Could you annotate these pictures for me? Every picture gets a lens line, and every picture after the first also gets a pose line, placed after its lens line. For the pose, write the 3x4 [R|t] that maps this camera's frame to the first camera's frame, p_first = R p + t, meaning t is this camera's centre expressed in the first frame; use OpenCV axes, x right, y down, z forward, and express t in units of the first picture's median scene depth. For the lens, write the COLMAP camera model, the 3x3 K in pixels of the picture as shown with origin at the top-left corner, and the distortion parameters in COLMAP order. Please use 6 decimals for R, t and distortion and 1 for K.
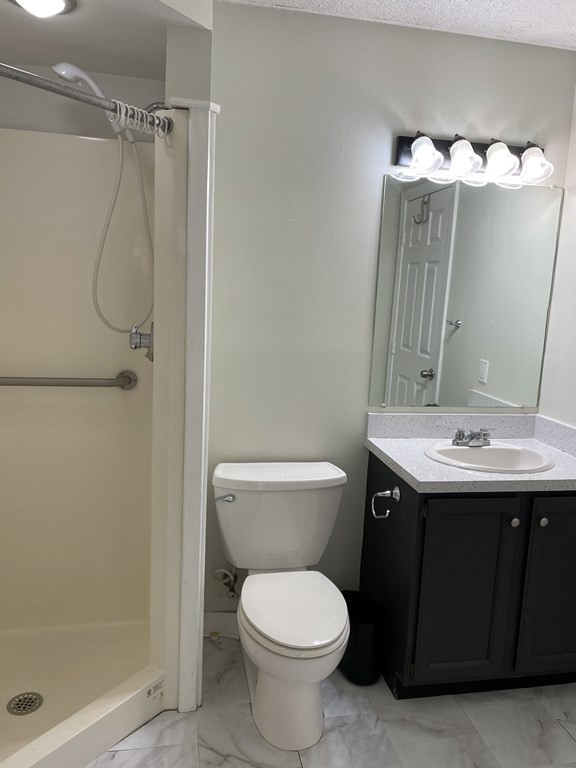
lens RADIAL K [[581.2, 0, 280.7], [0, 581.2, 388.2], [0, 0, 1]] dist [0.121052, -0.144327]
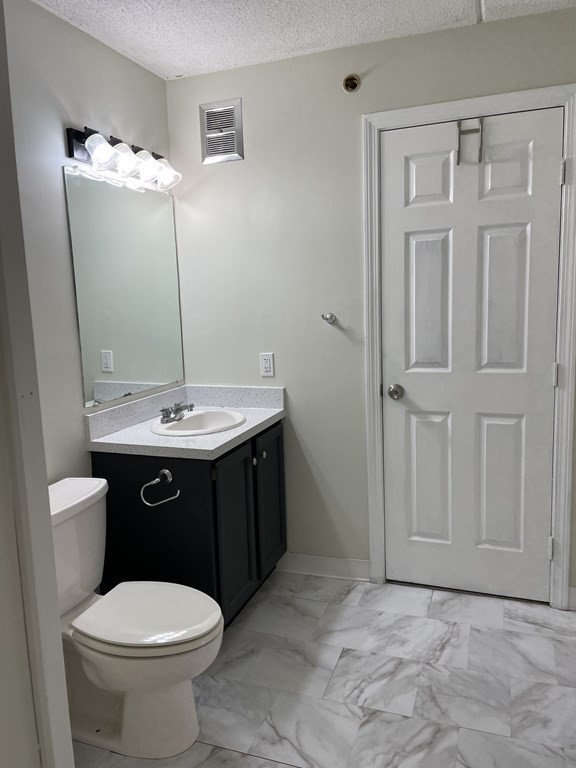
lens RADIAL K [[581.2, 0, 280.7], [0, 581.2, 388.2], [0, 0, 1]] dist [0.121052, -0.144327]
pose [[0.533564, -0.203794, 0.820839, -0.502538], [0.203249, 0.972990, 0.109453, -0.045557], [-0.820974, 0.108435, 0.560574, 0.209718]]
